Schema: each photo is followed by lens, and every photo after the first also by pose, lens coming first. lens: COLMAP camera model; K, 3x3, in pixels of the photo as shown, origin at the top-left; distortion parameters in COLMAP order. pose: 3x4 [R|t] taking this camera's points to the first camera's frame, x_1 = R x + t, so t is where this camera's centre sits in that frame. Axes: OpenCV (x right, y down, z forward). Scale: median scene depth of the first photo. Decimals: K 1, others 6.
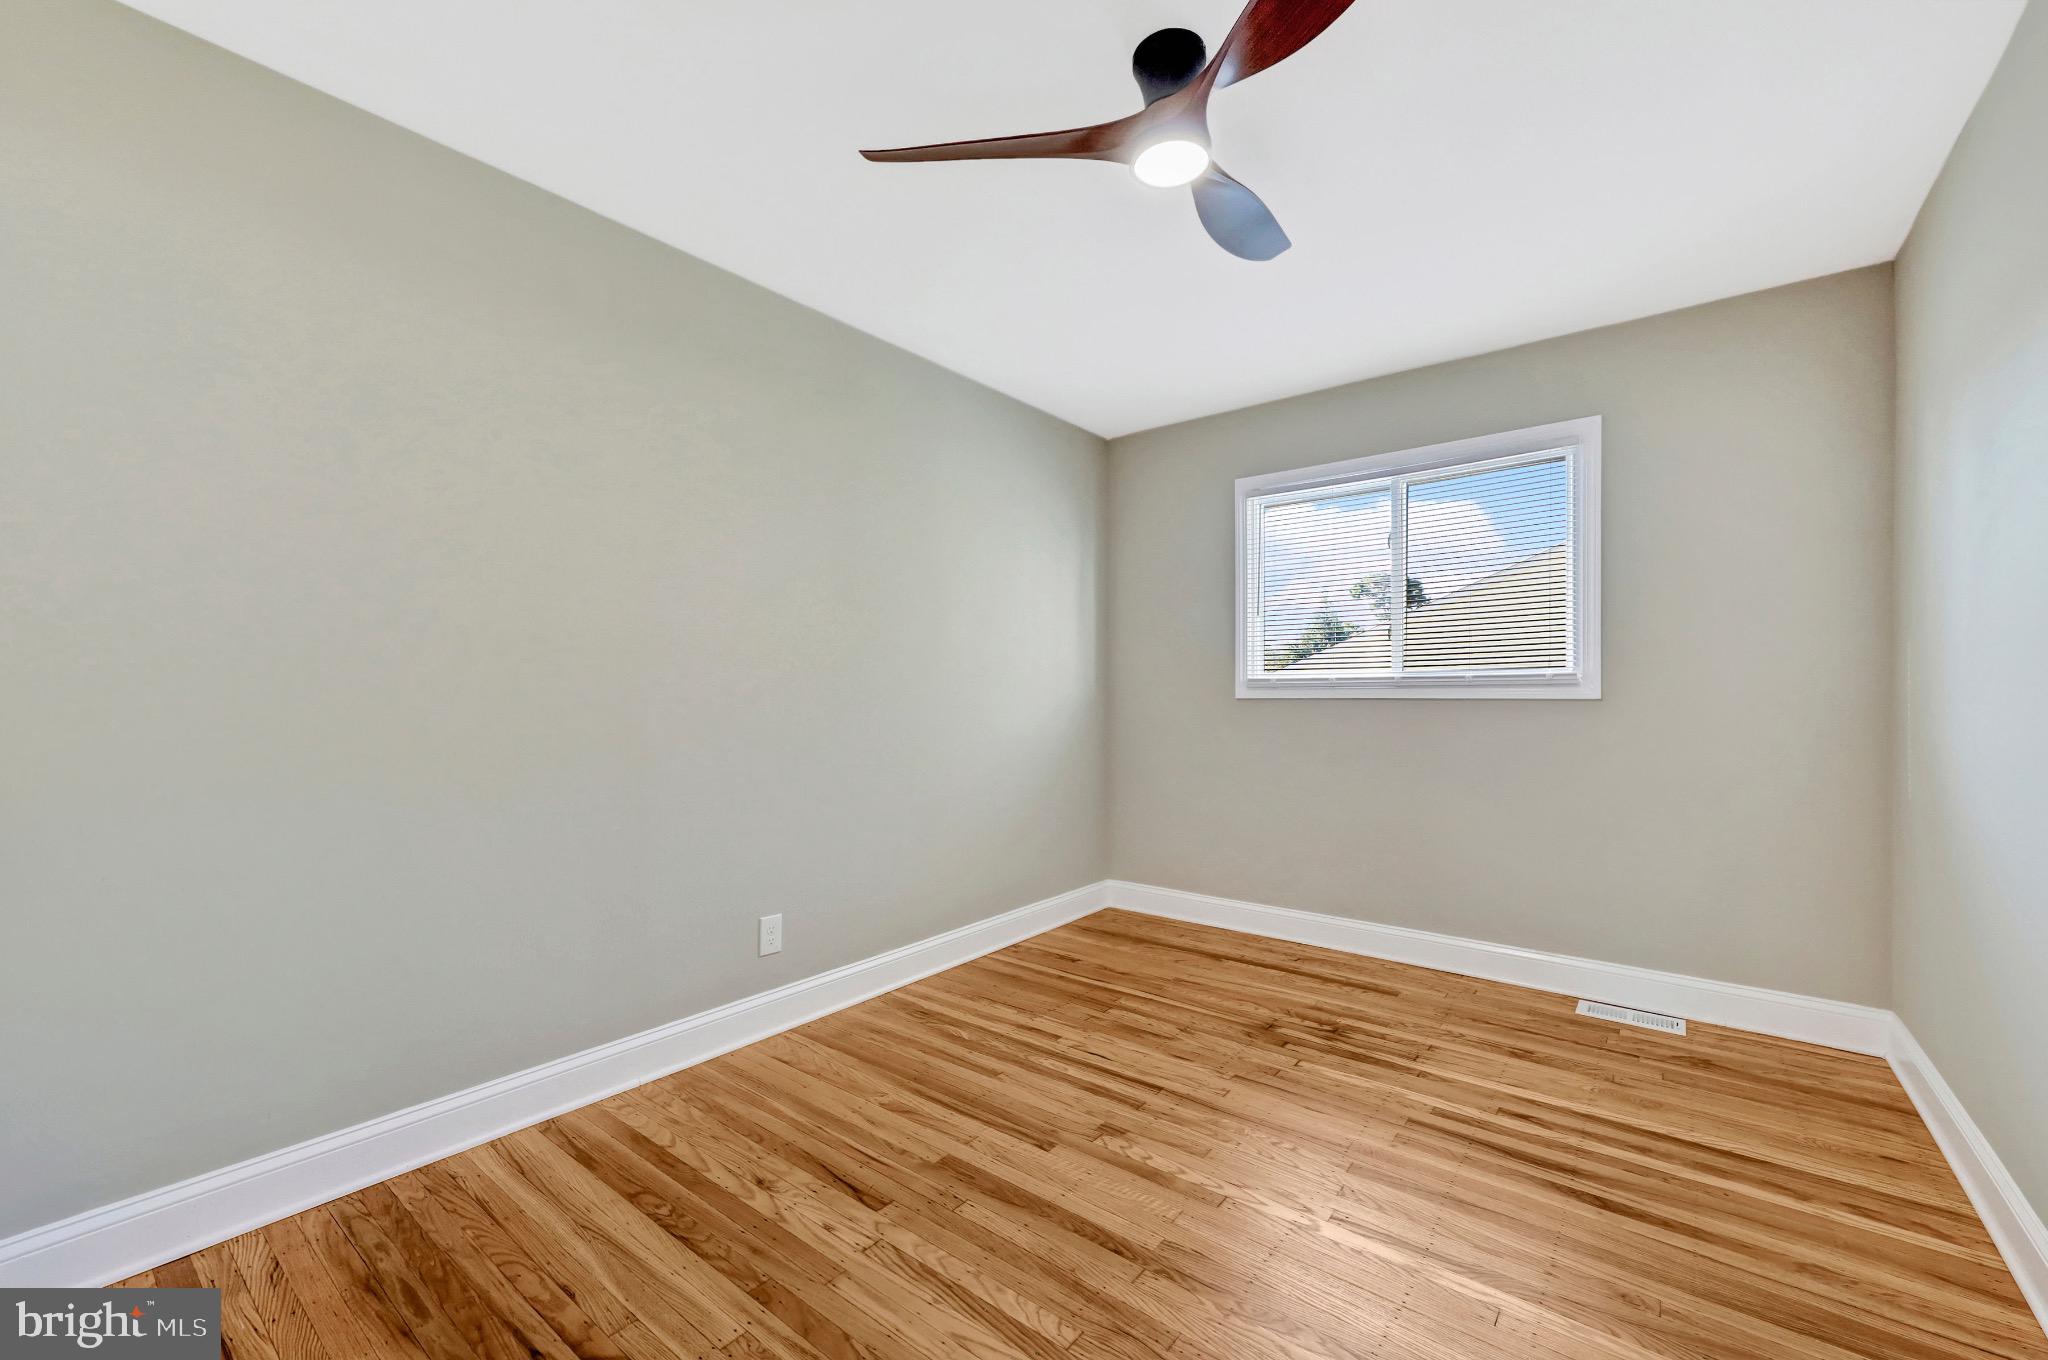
lens RADIAL K [[824.3, 0, 1026.7], [0, 824.3, 683.4], [0, 0, 1]] dist [-0.001159, 0.000026]
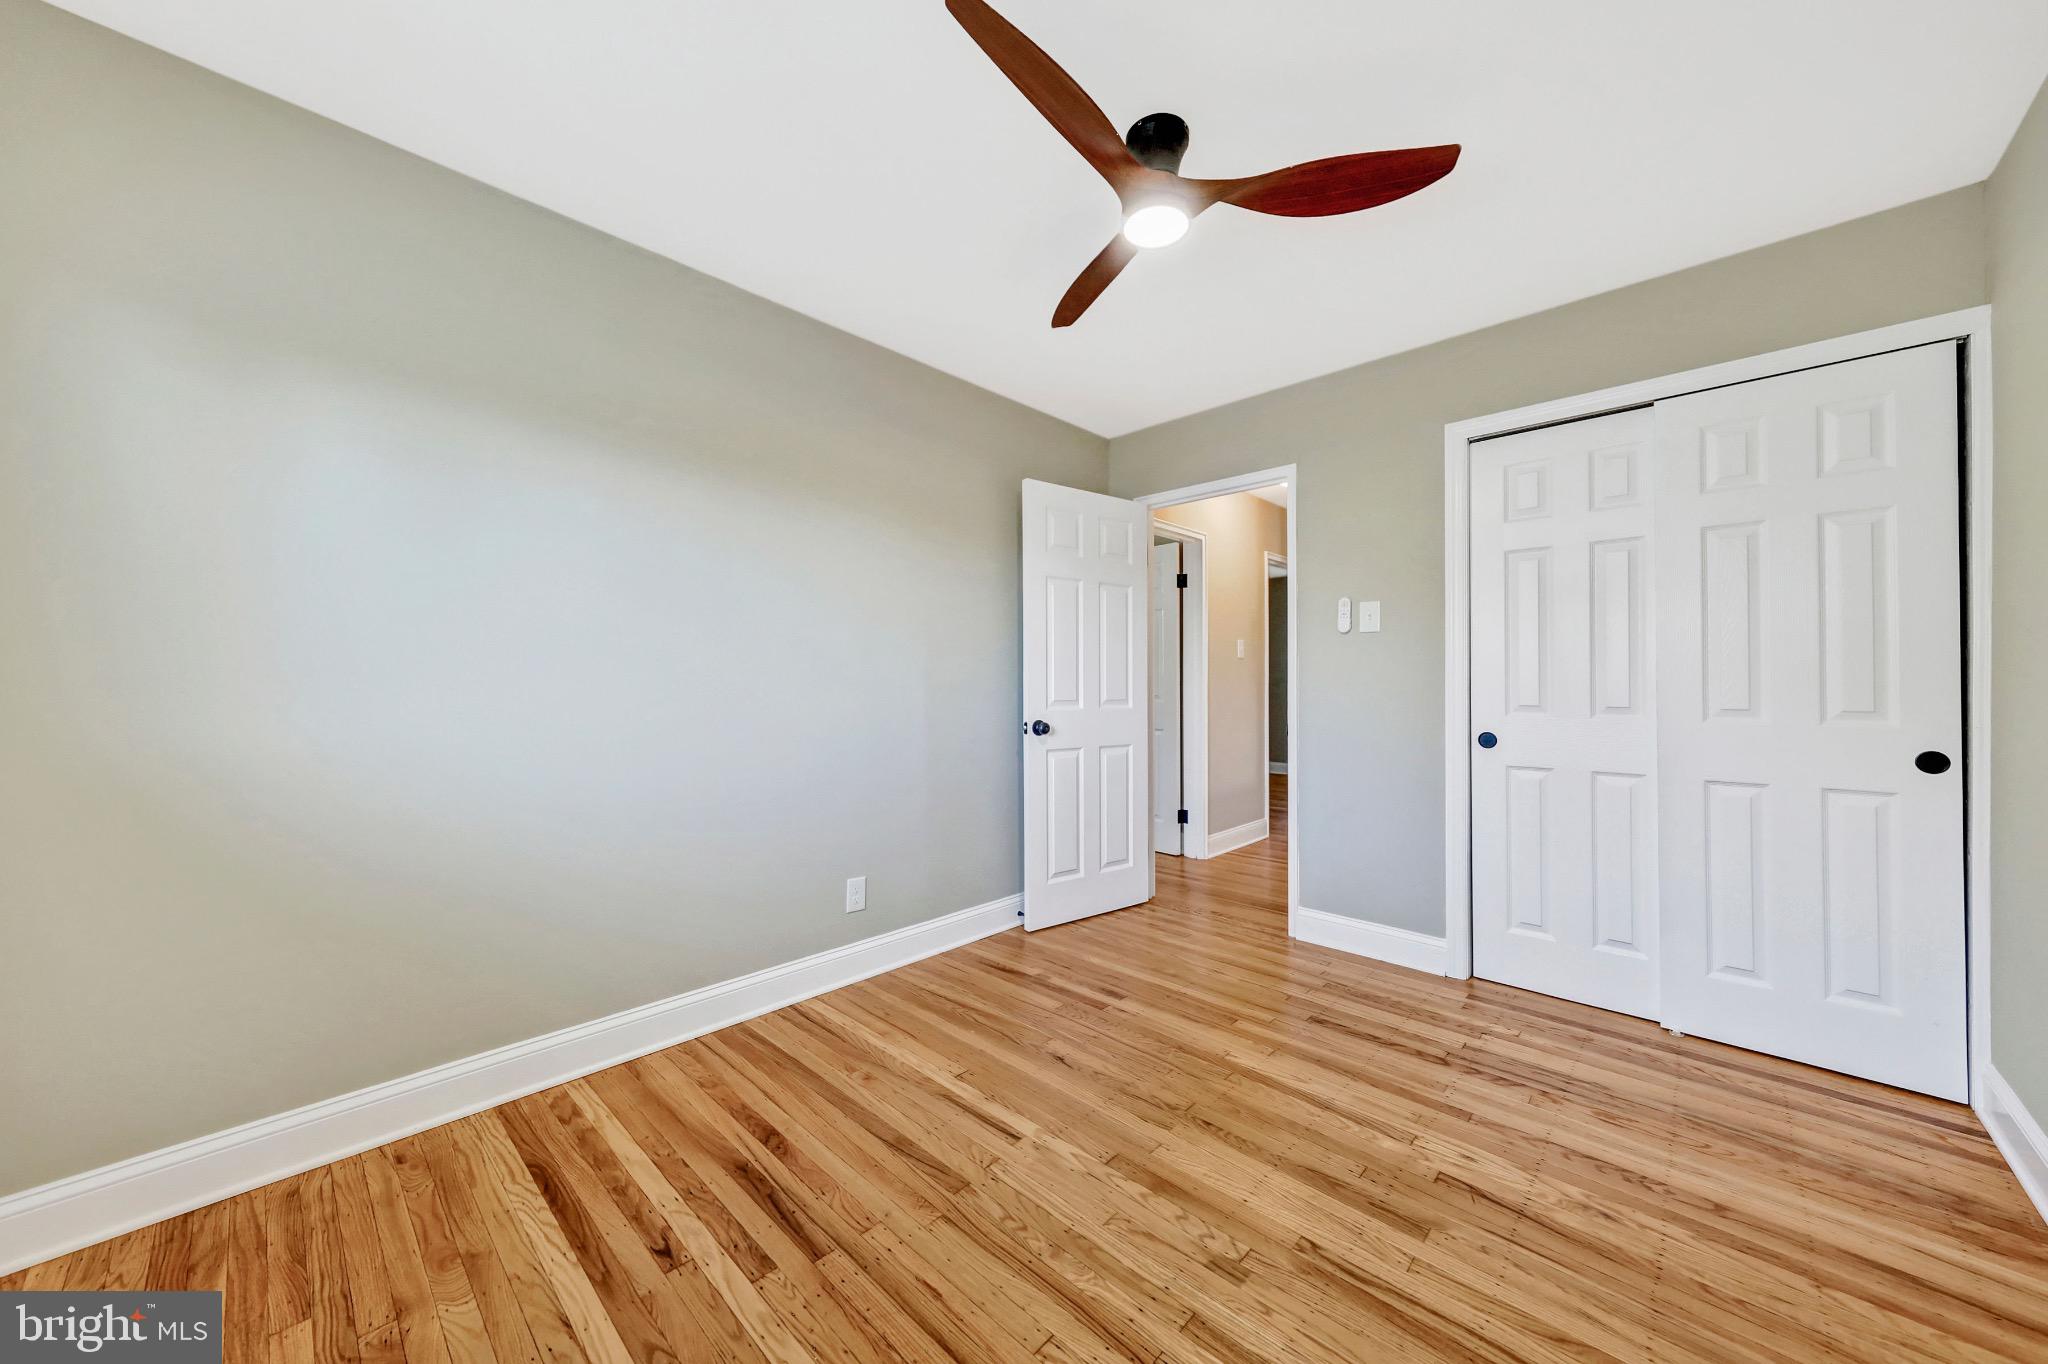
lens RADIAL K [[720.3, 0, 1027.3], [0, 720.3, 683.1], [0, 0, 1]] dist [-0.003256, -0.000049]
pose [[-0.996571, -0.007805, 0.082370, 0.269198], [-0.008724, 0.999904, -0.010798, 0.021964], [-0.082278, -0.011480, -0.996543, 1.911591]]
